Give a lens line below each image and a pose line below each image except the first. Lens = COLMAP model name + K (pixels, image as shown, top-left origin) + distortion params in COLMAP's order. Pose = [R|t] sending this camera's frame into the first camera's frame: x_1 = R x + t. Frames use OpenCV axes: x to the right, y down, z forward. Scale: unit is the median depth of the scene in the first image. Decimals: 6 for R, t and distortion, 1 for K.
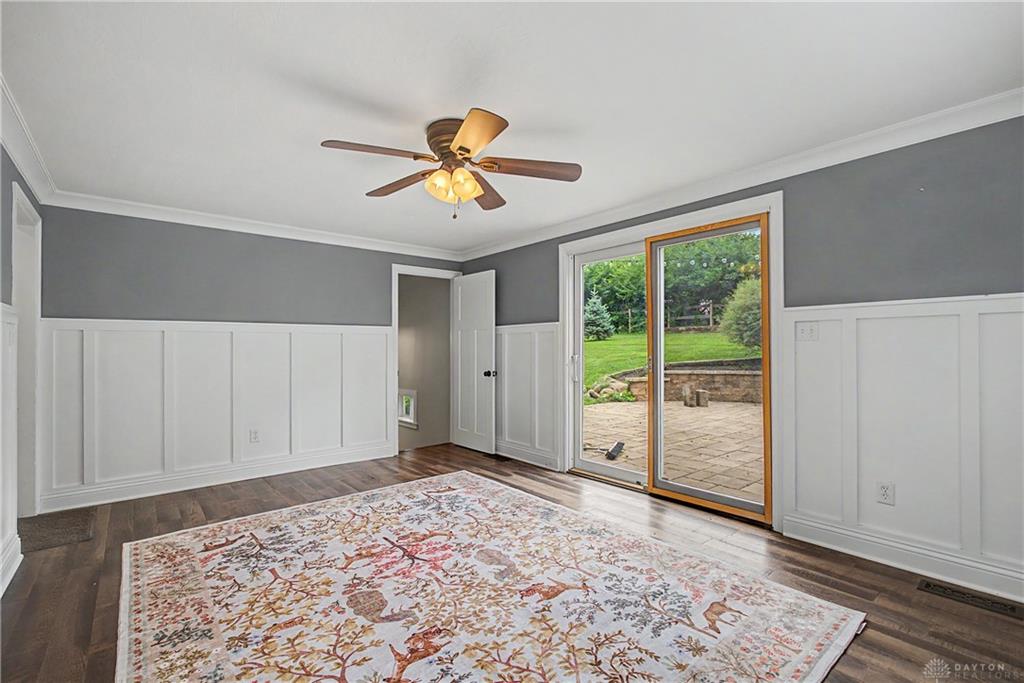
lens RADIAL K [[451.9, 0, 508.3], [0, 451.9, 344.0], [0, 0, 1]] dist [-0.005300, 0.000276]
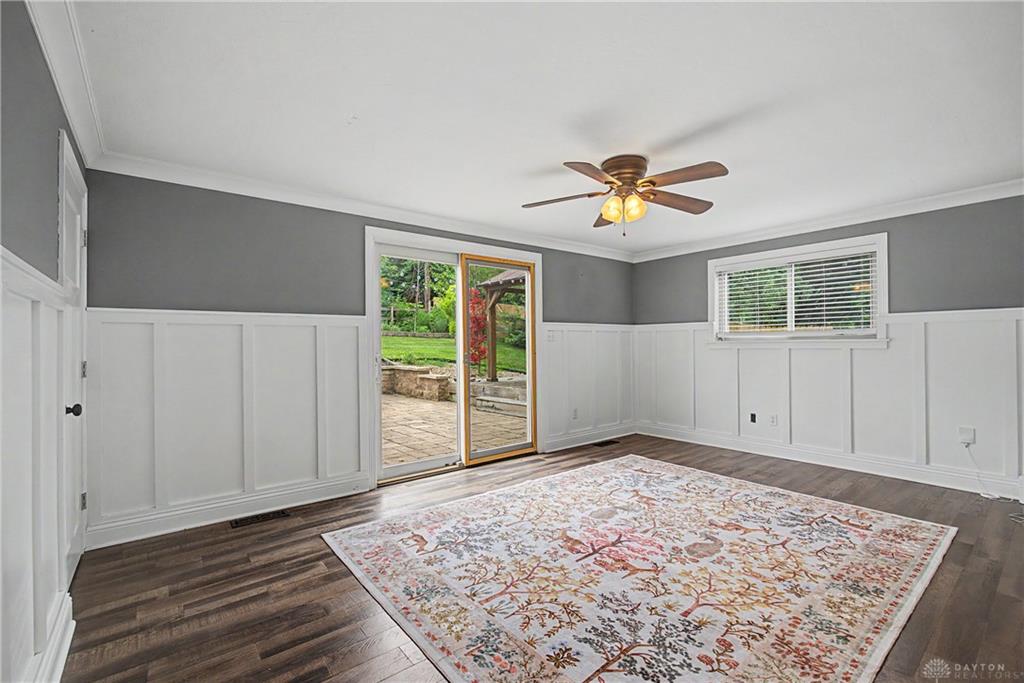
lens RADIAL K [[450.8, 0, 512.7], [0, 450.8, 342.9], [0, 0, 1]] dist [-0.008047, 0.000245]
pose [[0.014687, 0.011214, 0.999829, -1.277830], [0.000236, 0.999937, -0.011219, 0.020599], [-0.999892, 0.000401, 0.014683, 1.235713]]
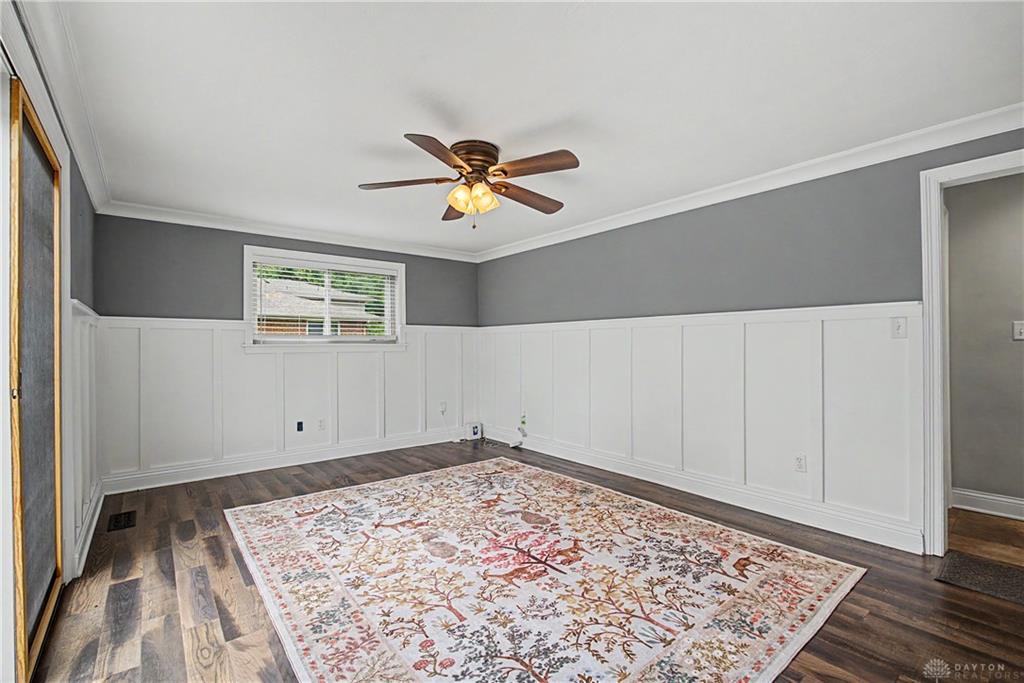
lens RADIAL K [[450.8, 0, 512.7], [0, 450.8, 342.9], [0, 0, 1]] dist [-0.008047, 0.000245]
pose [[-0.999934, 0.010098, 0.005515, -0.209548], [0.010009, 0.999823, -0.015924, 0.022253], [-0.005674, -0.015868, -0.999858, 2.034755]]
